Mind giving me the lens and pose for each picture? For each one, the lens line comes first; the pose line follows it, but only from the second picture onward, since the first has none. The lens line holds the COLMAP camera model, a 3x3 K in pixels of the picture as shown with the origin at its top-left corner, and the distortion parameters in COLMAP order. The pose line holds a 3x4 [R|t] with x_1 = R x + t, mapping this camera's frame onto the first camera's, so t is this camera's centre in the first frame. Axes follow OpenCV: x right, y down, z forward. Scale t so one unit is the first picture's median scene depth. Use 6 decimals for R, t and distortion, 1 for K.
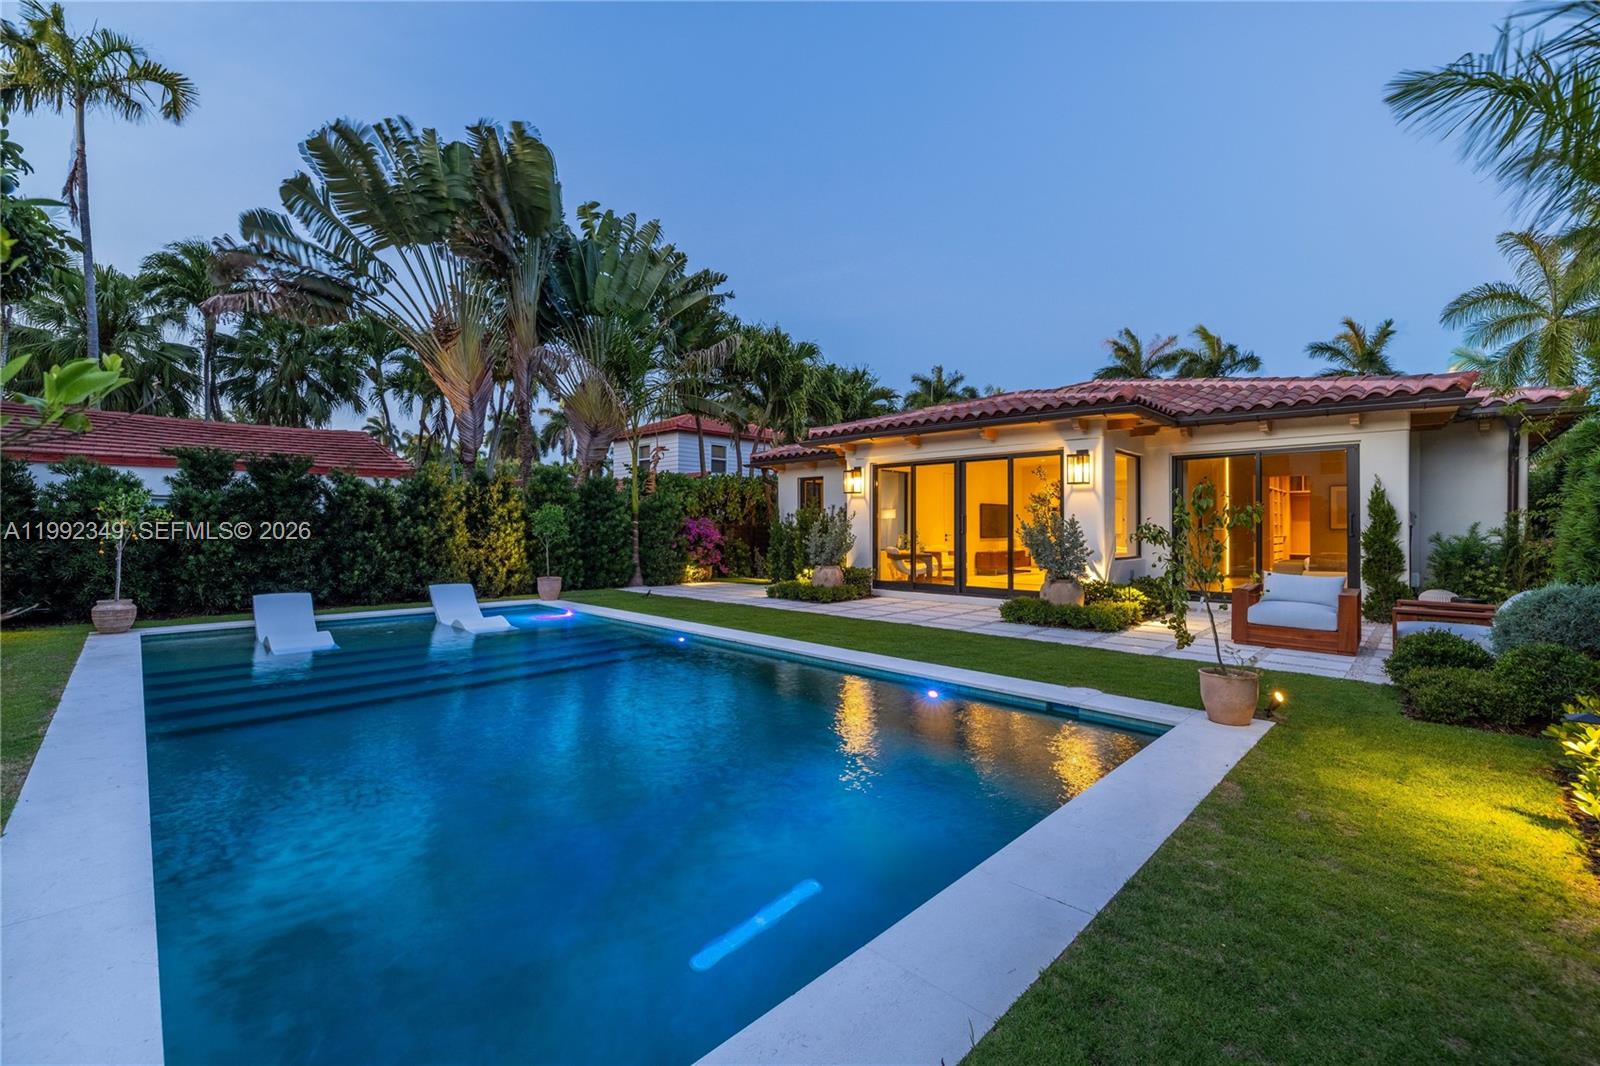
lens RADIAL K [[669.5, 0, 797.9], [0, 669.5, 530.2], [0, 0, 1]] dist [0.000173, 0.000579]
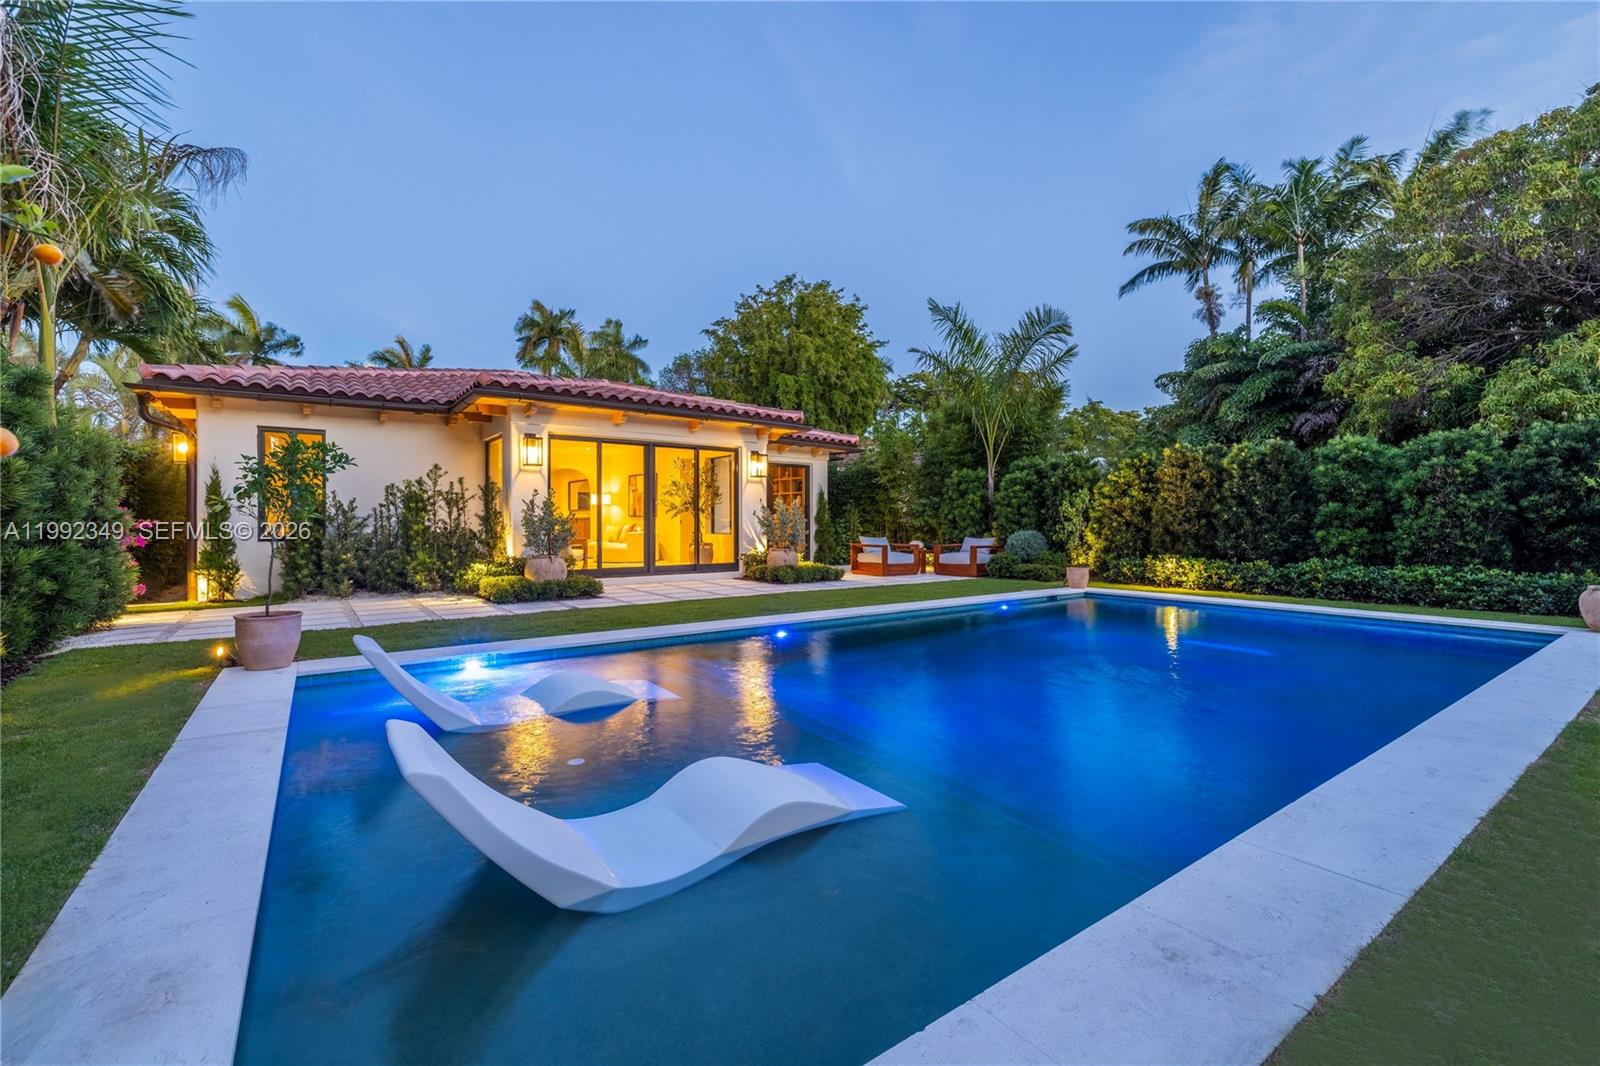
lens RADIAL K [[669.5, 0, 797.7], [0, 669.5, 528.5], [0, 0, 1]] dist [0.000173, 0.000579]
pose [[0.172992, -0.008686, 0.984885, -0.667172], [0.005973, 0.999952, 0.007770, 0.015726], [-0.984905, 0.004538, 0.173035, 0.563116]]
